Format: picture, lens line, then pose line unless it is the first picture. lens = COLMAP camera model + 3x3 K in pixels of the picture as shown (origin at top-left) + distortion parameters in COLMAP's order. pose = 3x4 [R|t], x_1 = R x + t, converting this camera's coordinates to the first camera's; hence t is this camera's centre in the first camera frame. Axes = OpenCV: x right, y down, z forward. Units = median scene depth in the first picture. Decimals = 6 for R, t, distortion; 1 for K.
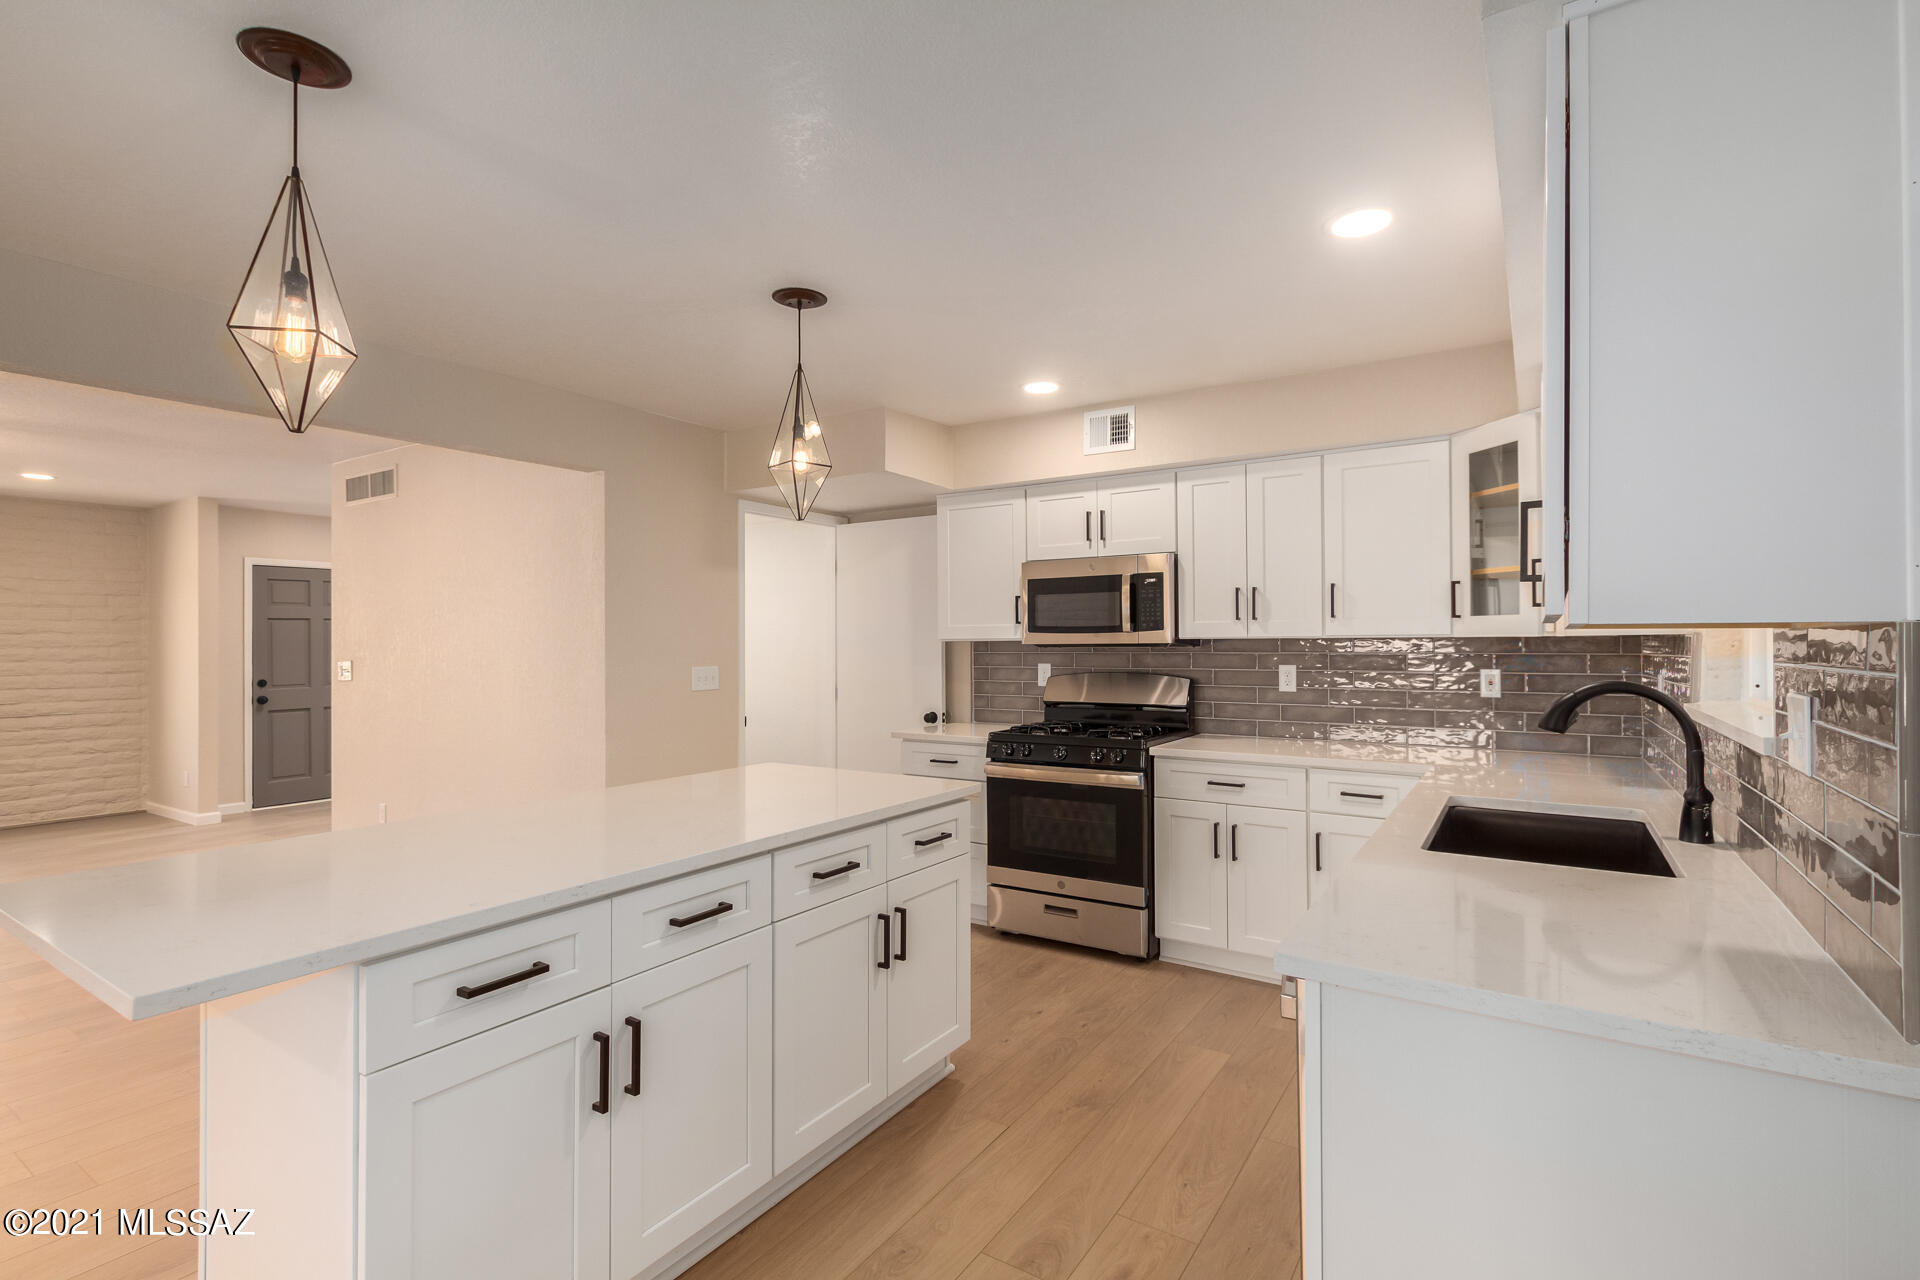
lens RADIAL K [[883.0, 0, 957.6], [0, 883.0, 638.1], [0, 0, 1]] dist [0.005023, -0.001732]
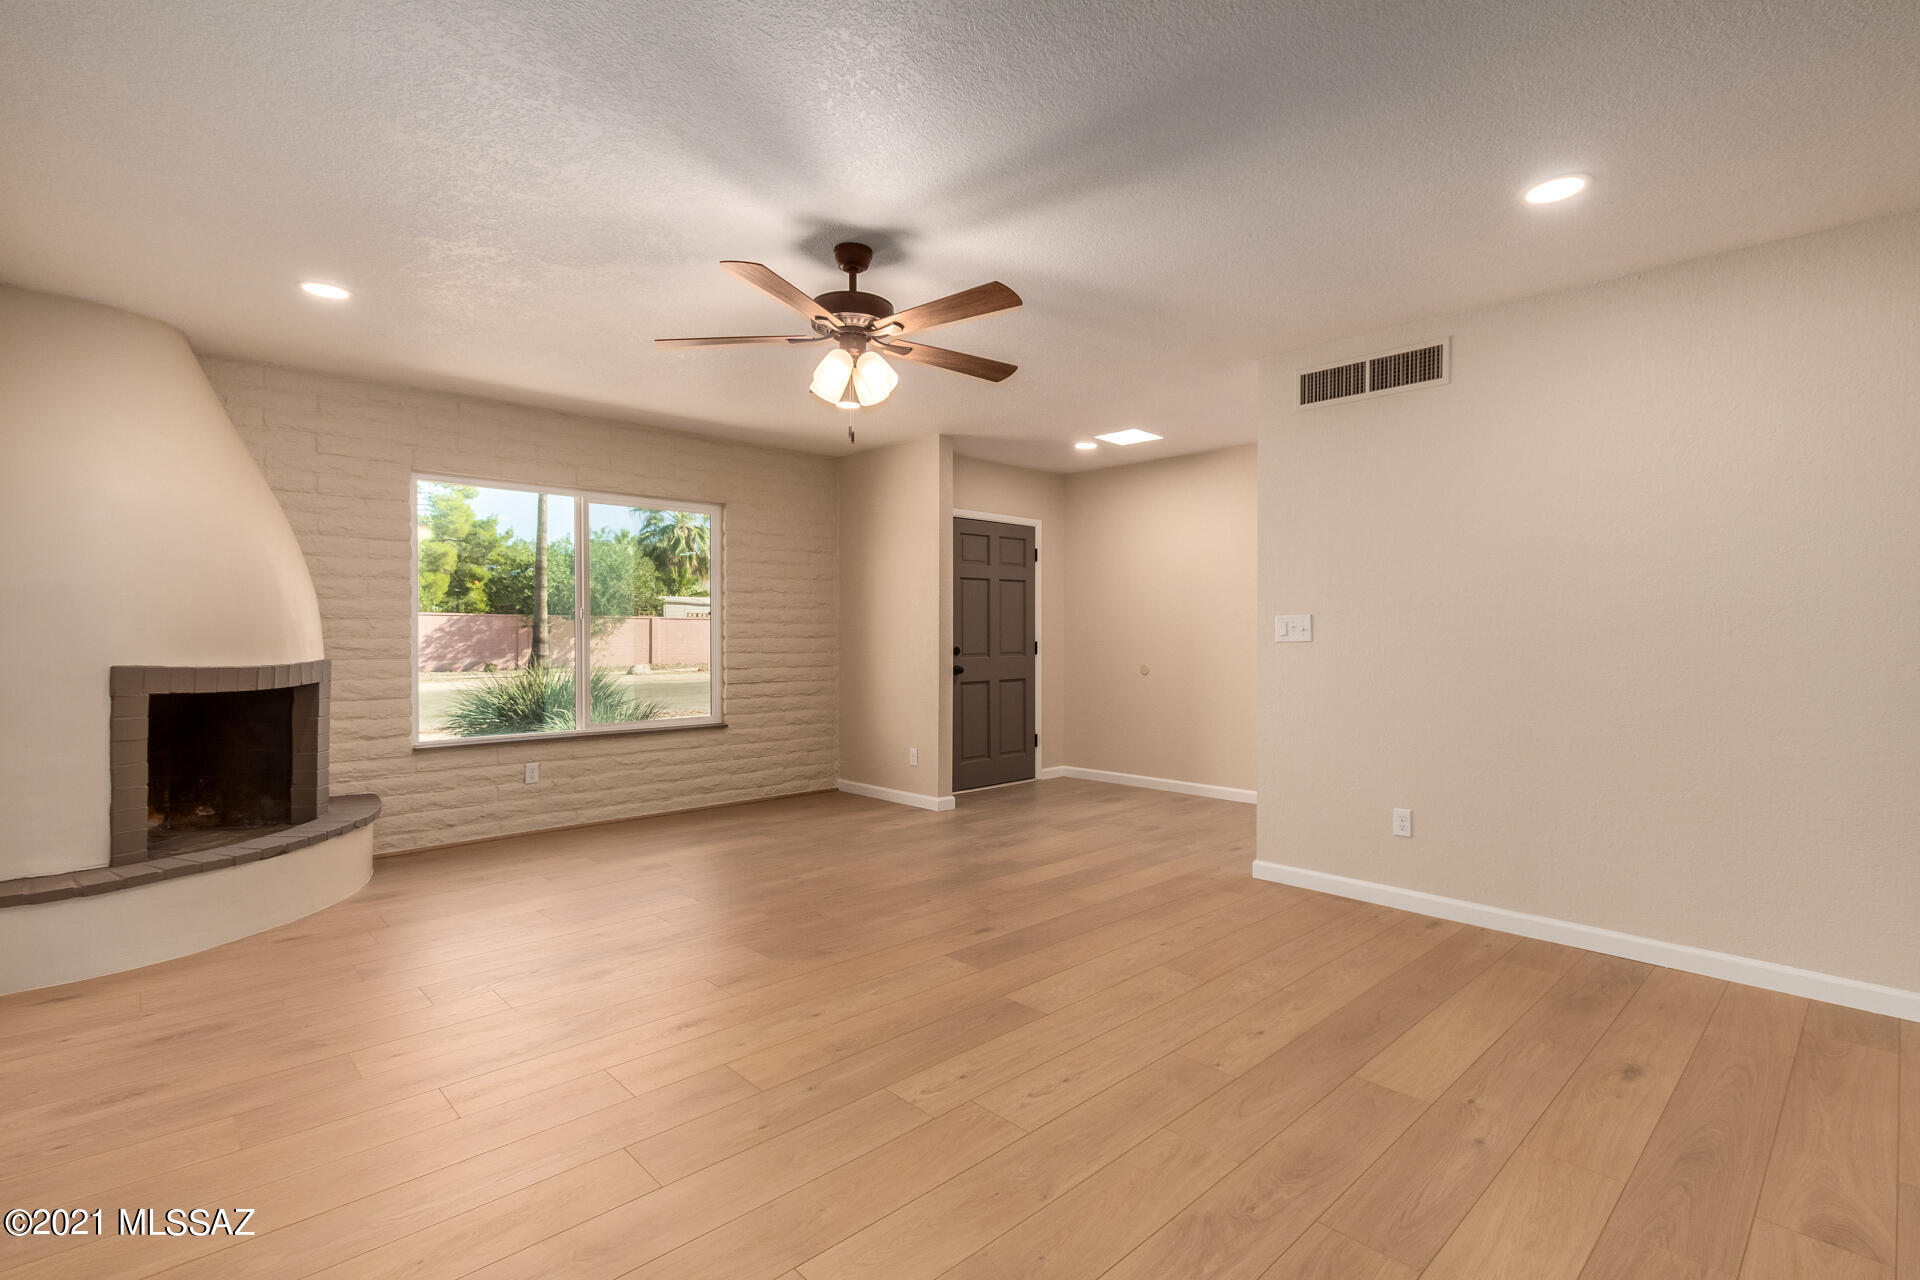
lens RADIAL K [[883.0, 0, 964.7], [0, 883.0, 638.0], [0, 0, 1]] dist [0.005023, -0.001732]
pose [[0.973562, 0.007559, -0.228296, -1.076624], [-0.004650, 0.999901, 0.013277, 0.049451], [0.228373, -0.011865, 0.973501, 0.268540]]
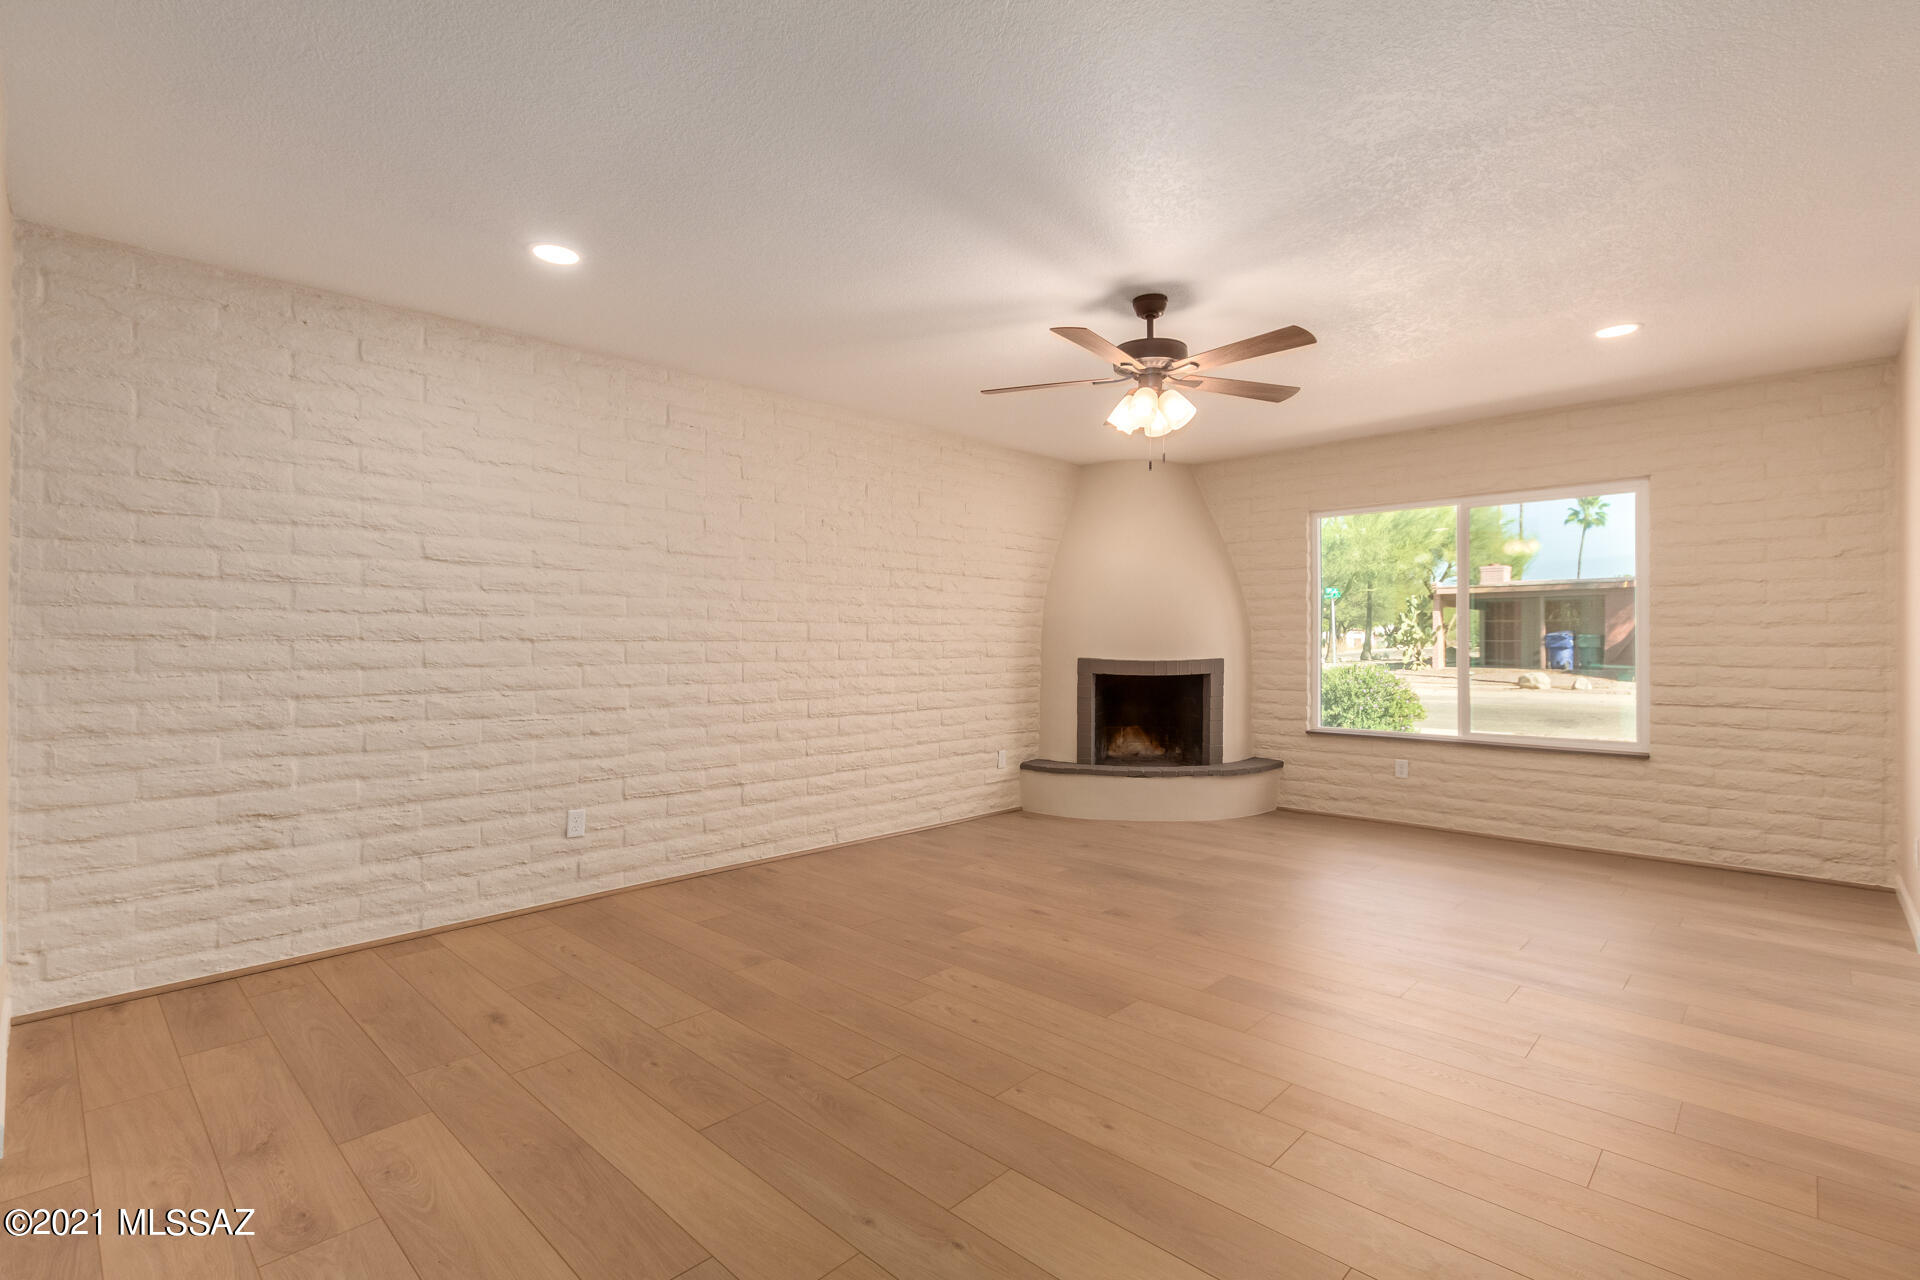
lens RADIAL K [[883.0, 0, 966.2], [0, 883.0, 640.8], [0, 0, 1]] dist [0.005023, -0.001732]
pose [[-0.174854, 0.005362, -0.984580, -0.476628], [0.008642, 0.999955, 0.003911, 0.052429], [0.984556, -0.007825, -0.174893, 0.956449]]
